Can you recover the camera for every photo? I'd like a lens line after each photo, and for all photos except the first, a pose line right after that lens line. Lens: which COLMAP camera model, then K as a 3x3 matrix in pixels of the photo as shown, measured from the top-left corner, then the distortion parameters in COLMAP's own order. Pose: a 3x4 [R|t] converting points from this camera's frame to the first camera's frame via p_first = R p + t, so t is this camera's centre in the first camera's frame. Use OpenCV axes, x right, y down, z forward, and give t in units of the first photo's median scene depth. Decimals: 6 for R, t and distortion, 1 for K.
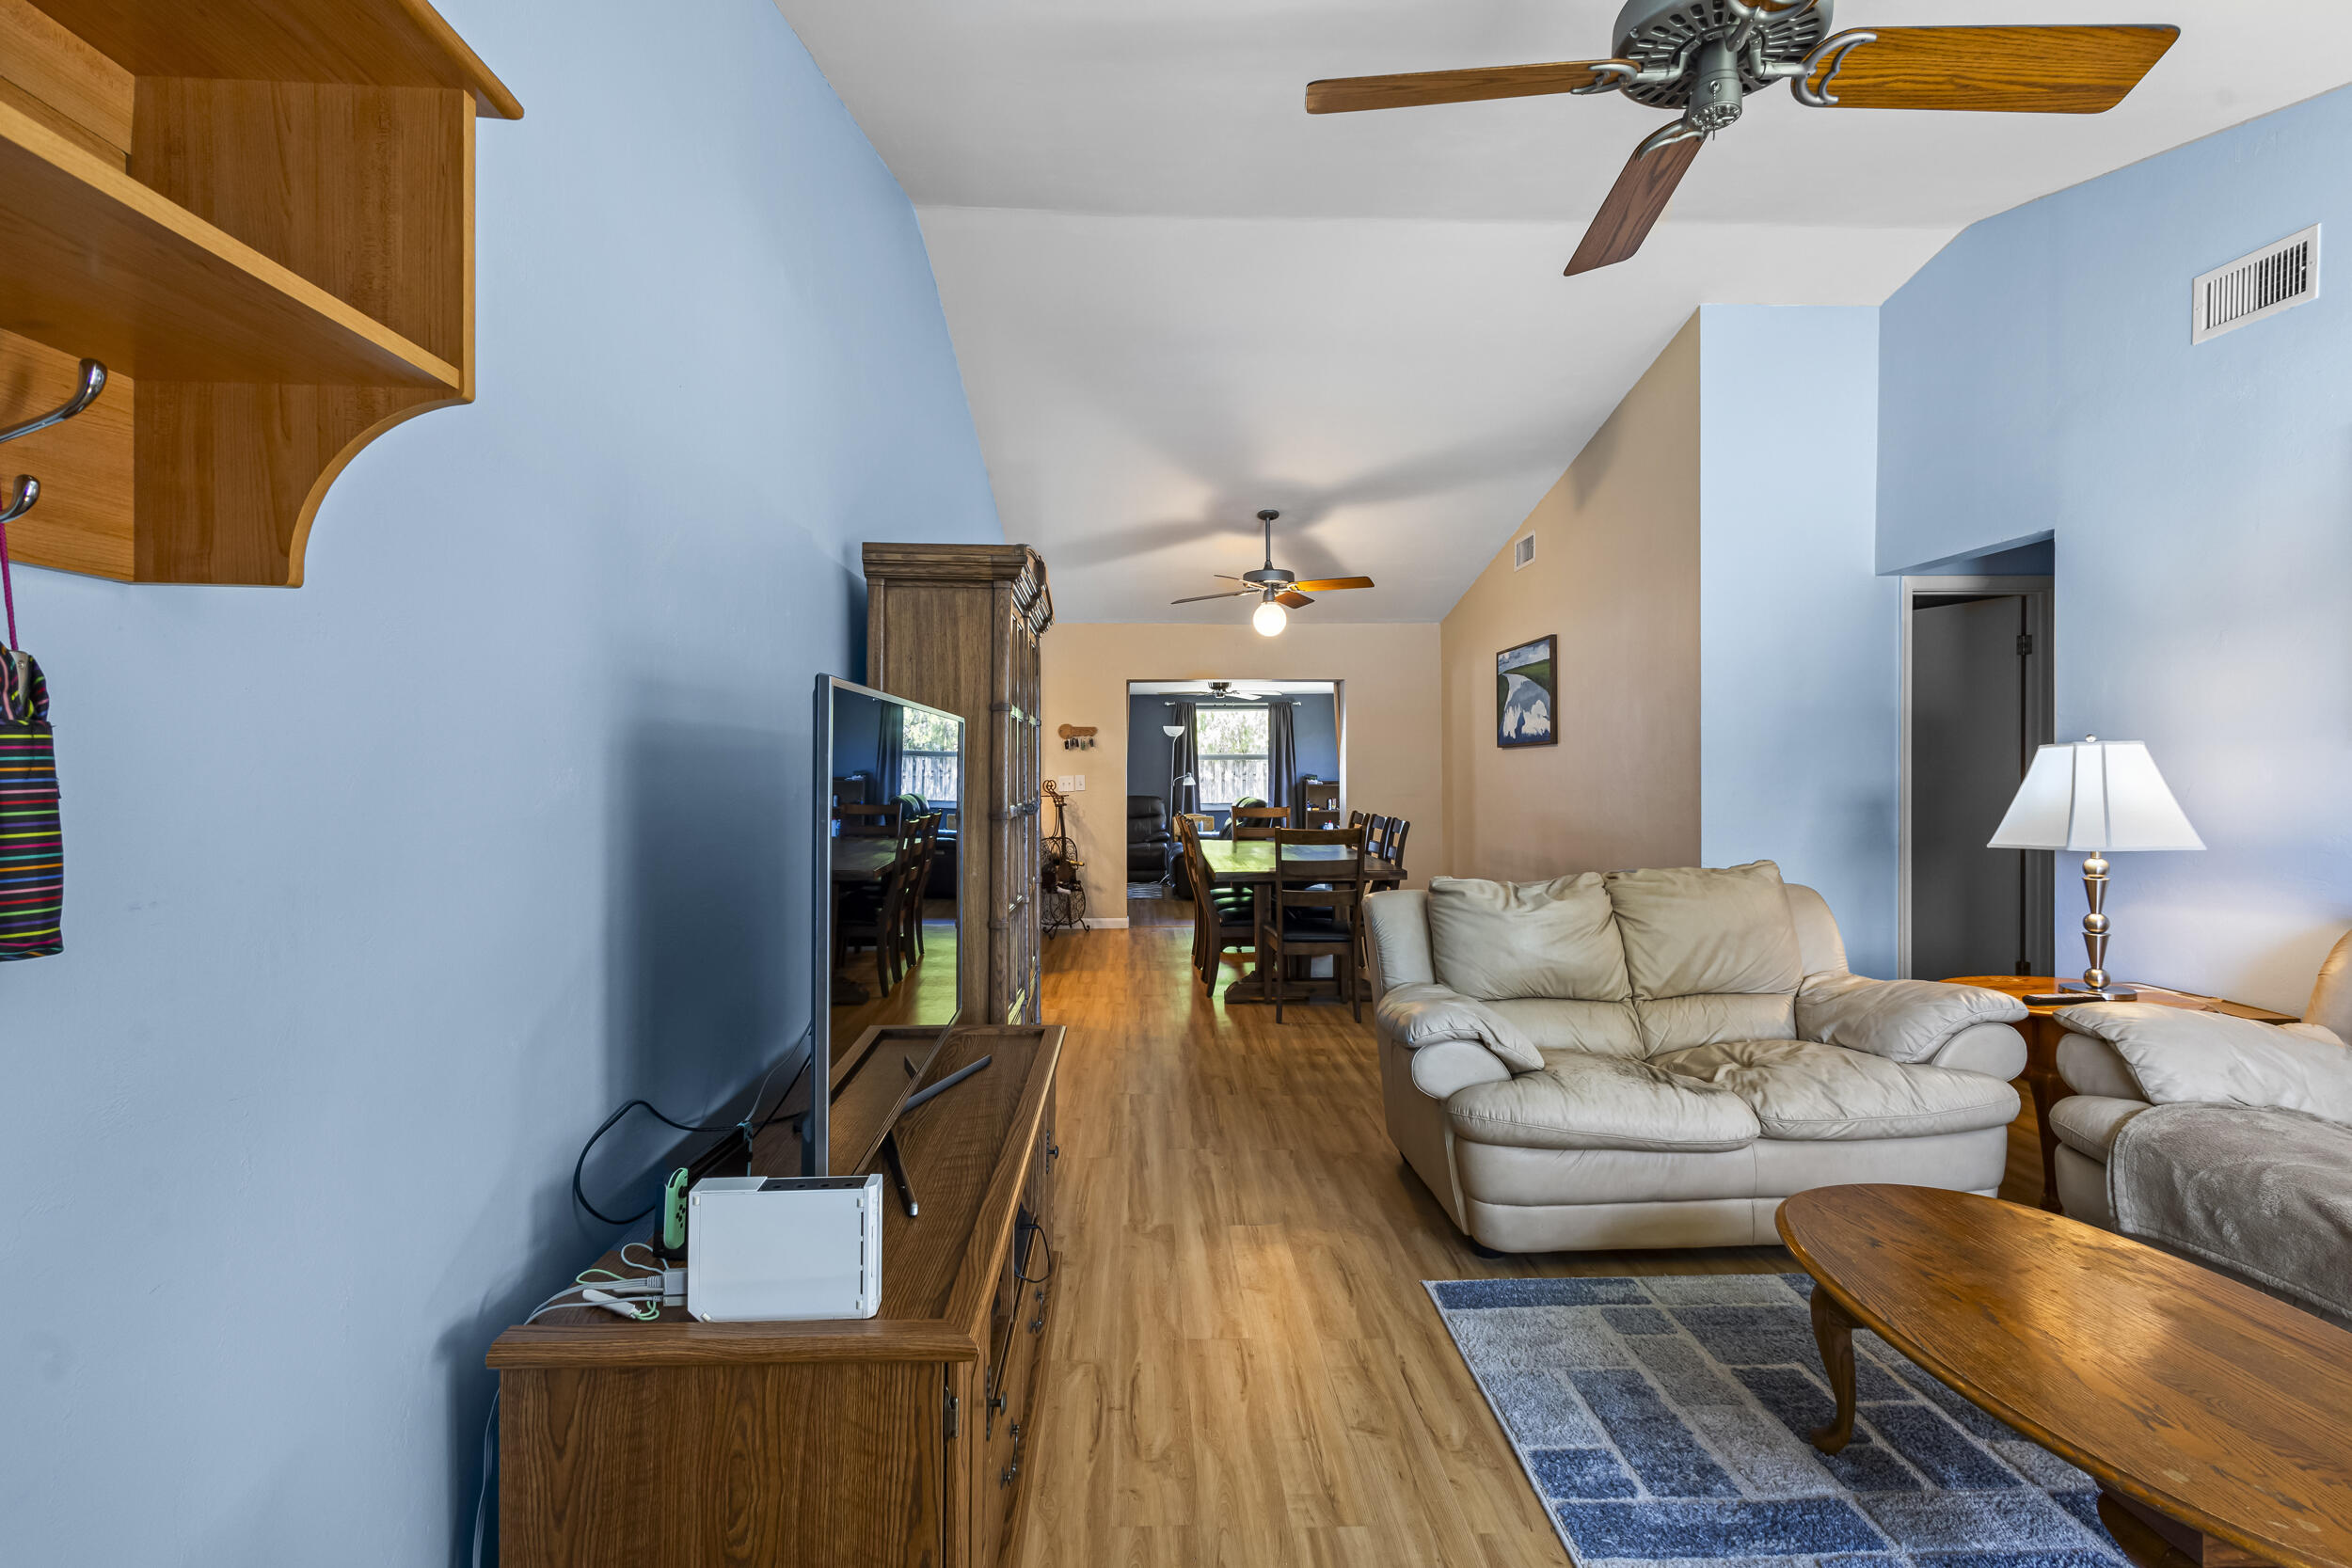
lens RADIAL K [[1085.2, 0, 1177.6], [0, 1085.2, 782.6], [0, 0, 1]] dist [0.008772, -0.000724]
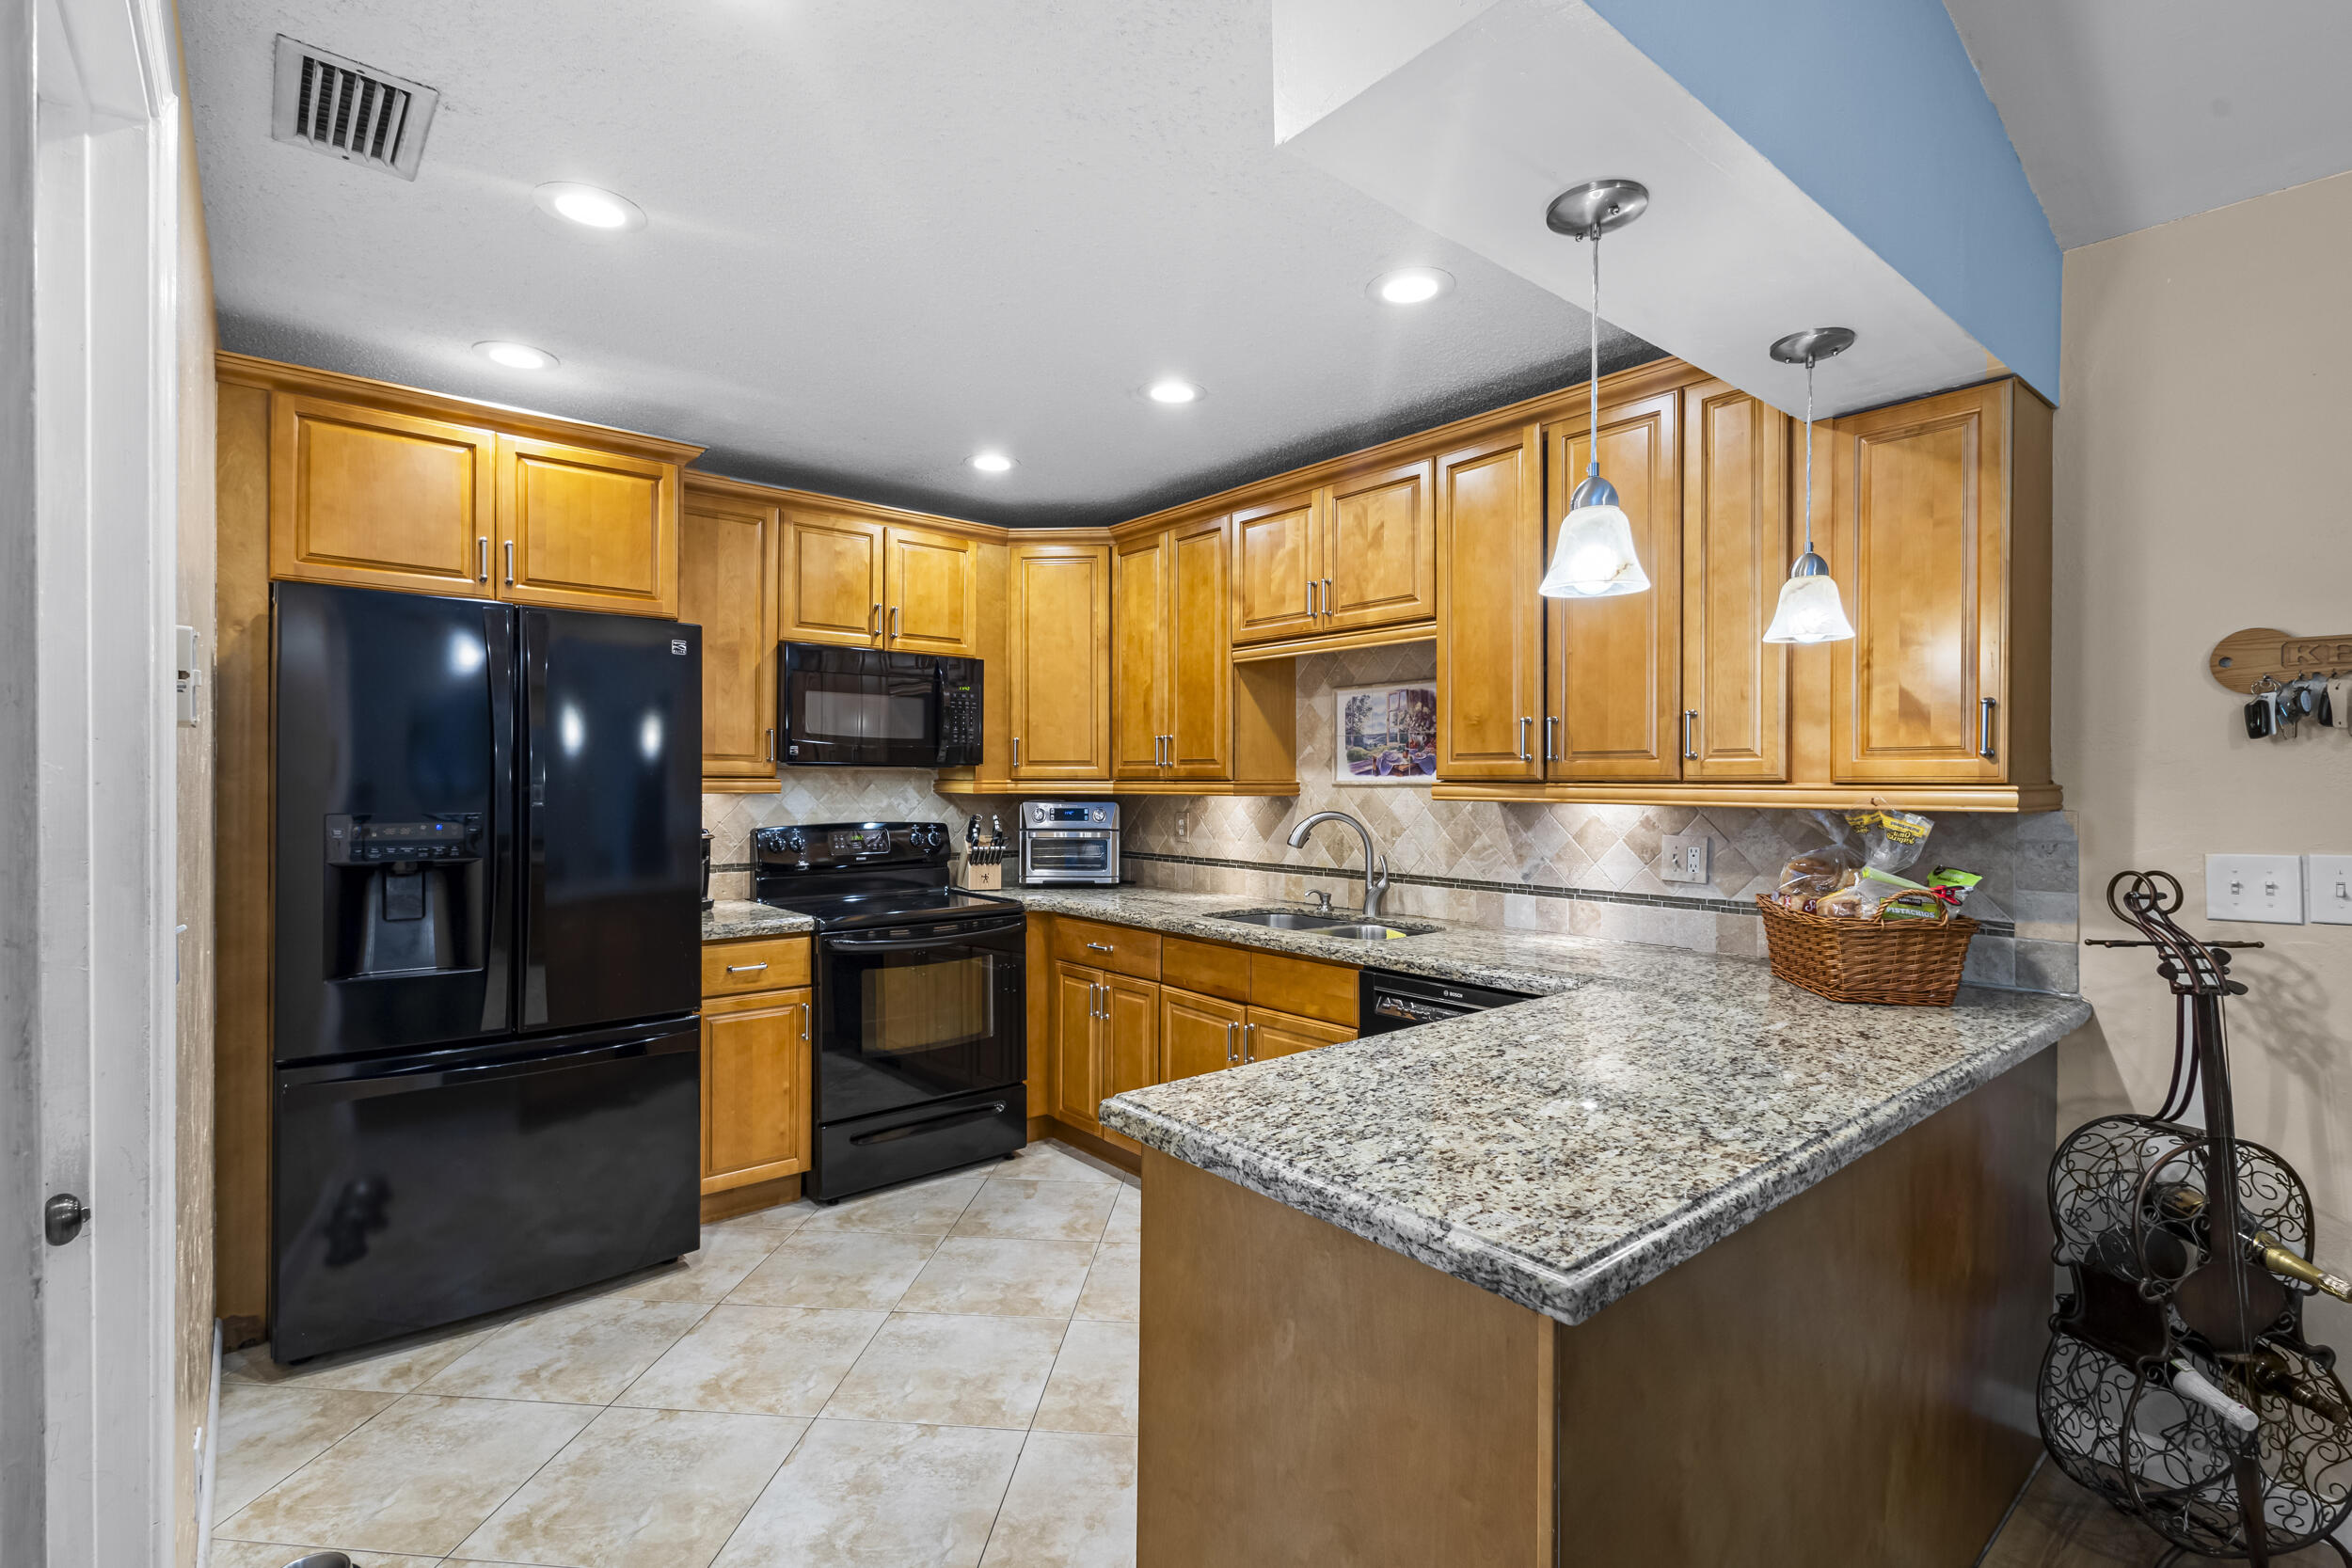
lens RADIAL K [[1085.2, 0, 1177.6], [0, 1085.2, 782.6], [0, 0, 1]] dist [0.008772, -0.000724]
pose [[0.609126, 0.007054, -0.793042, -0.147545], [-0.017334, 0.999840, -0.004420, -0.042321], [0.792884, 0.016439, 0.609150, 1.744948]]
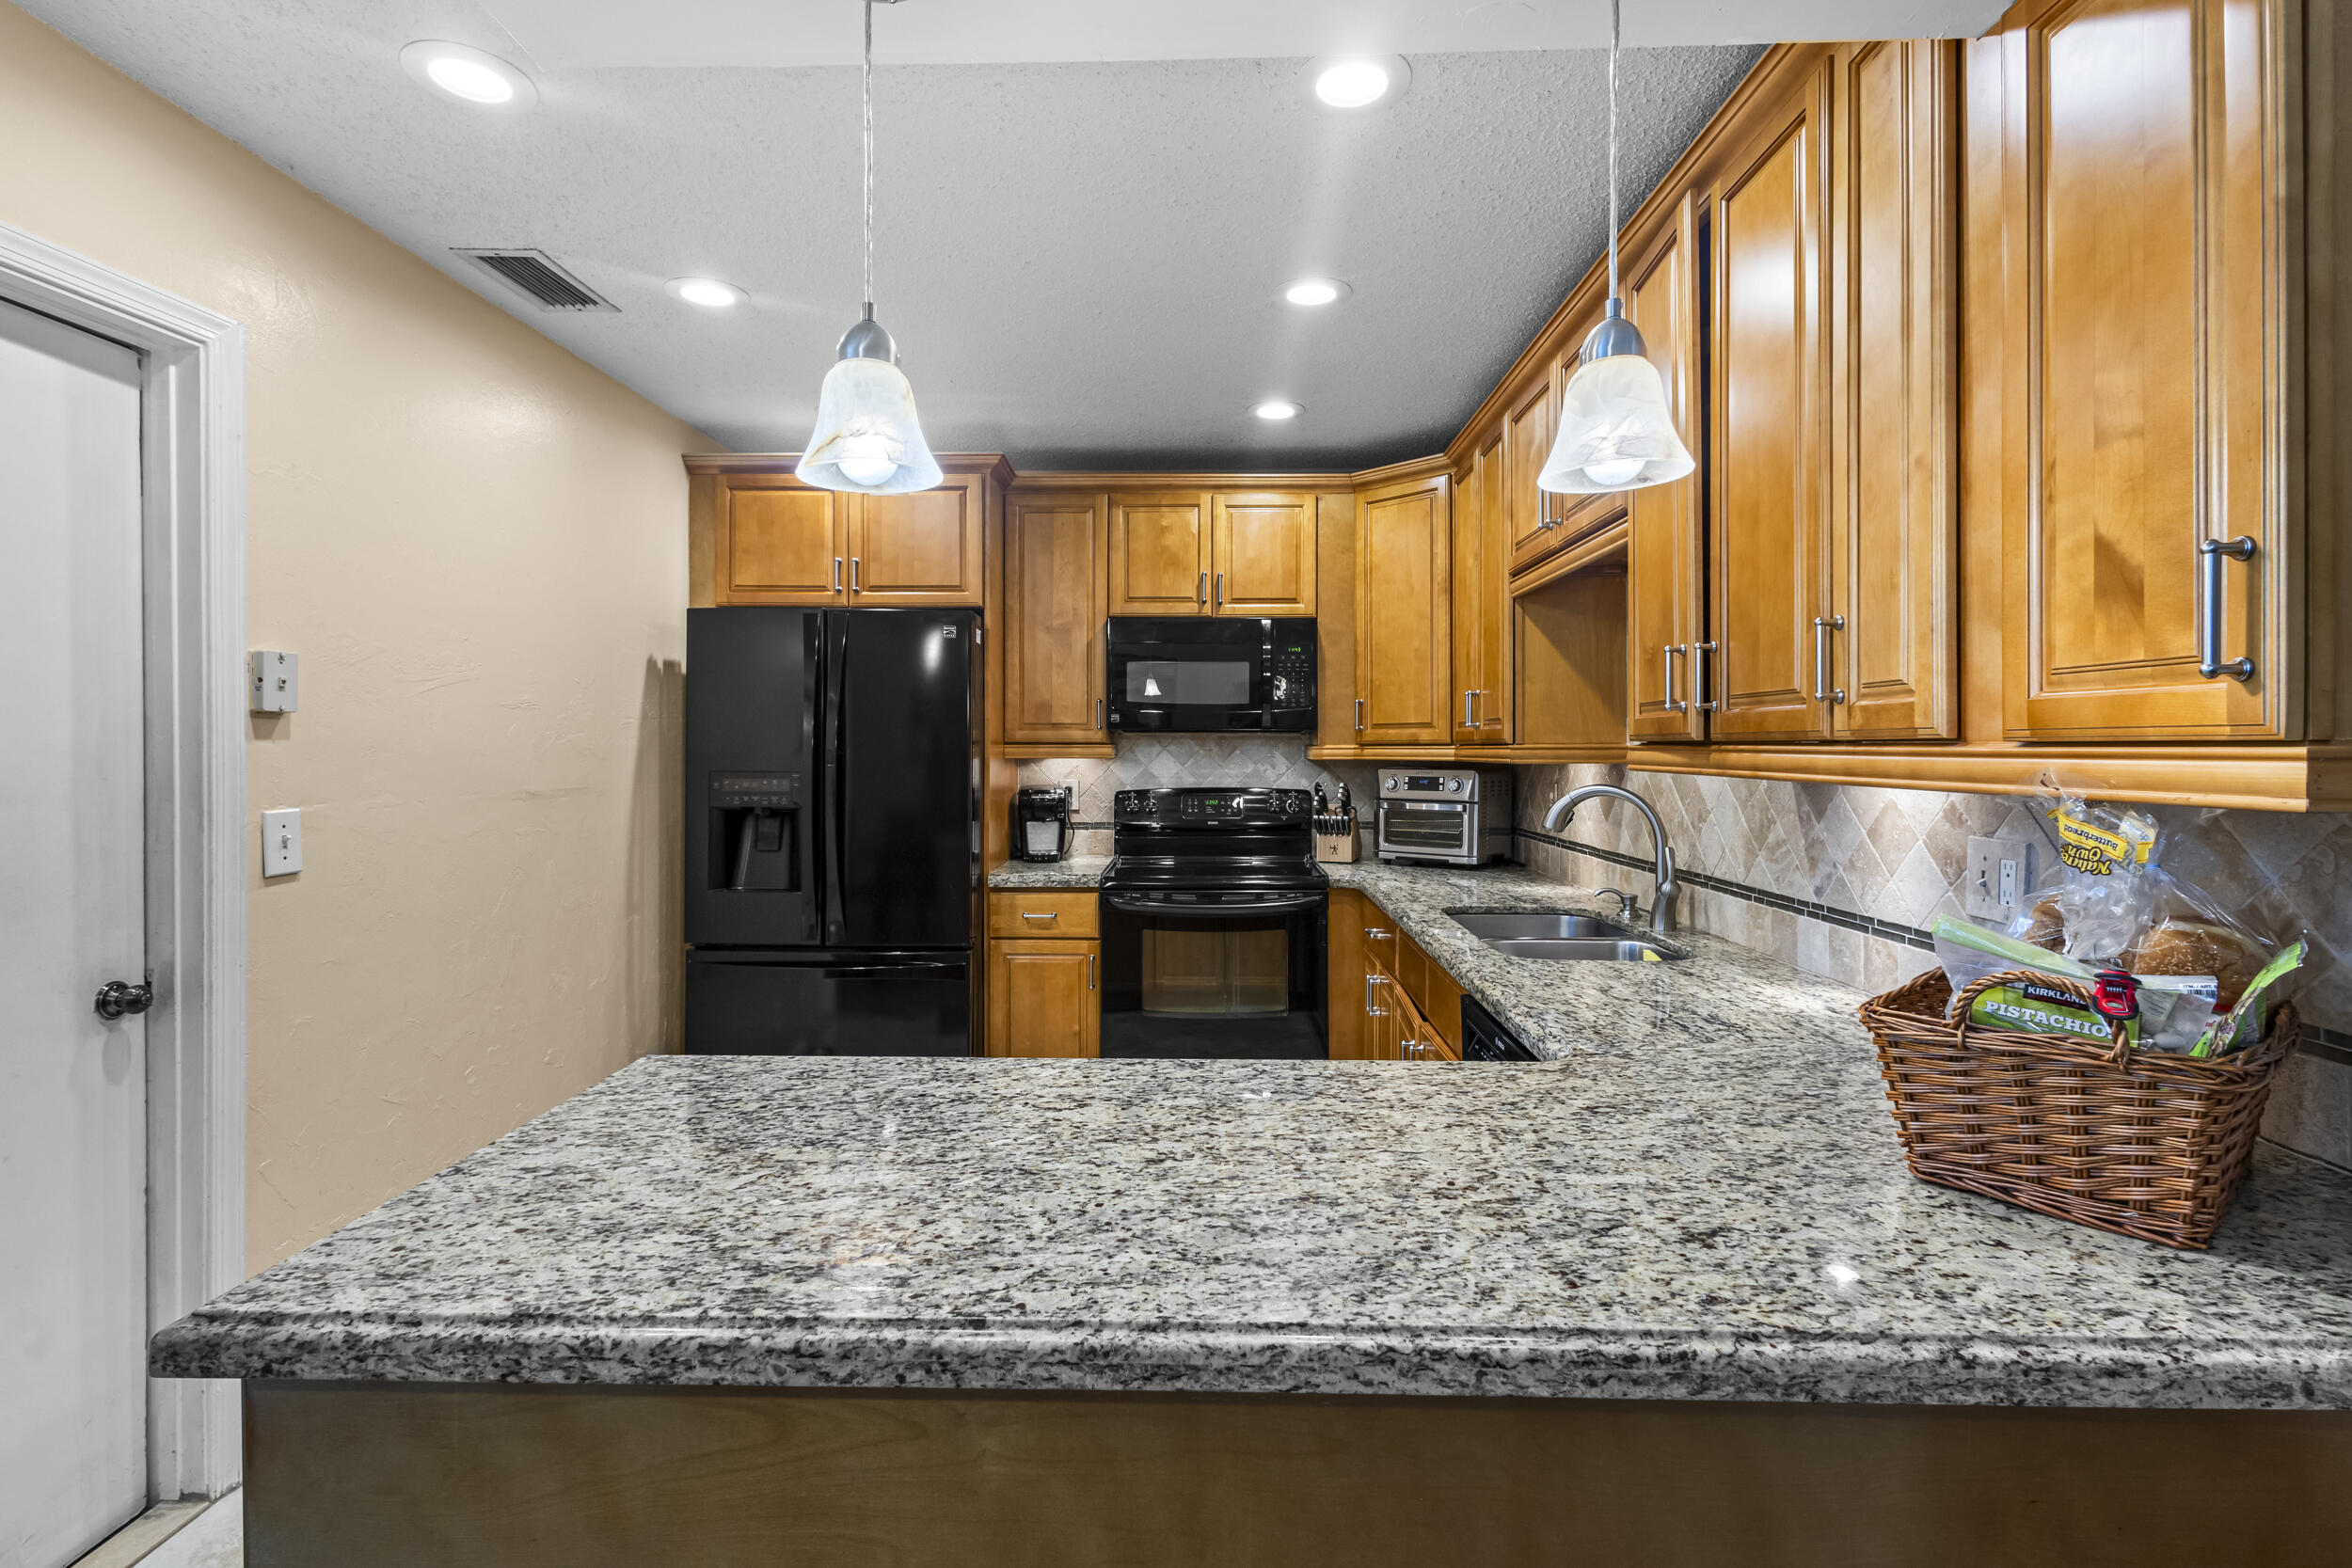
lens RADIAL K [[1092.2, 0, 1175.4], [0, 1092.2, 747.9], [0, 0, 1]] dist [0.006155, 0.000126]
pose [[-0.066586, 0.005053, -0.997768, -0.079795], [-0.014015, 0.999884, 0.005999, -0.048764], [0.997682, 0.014383, -0.066508, 2.245275]]
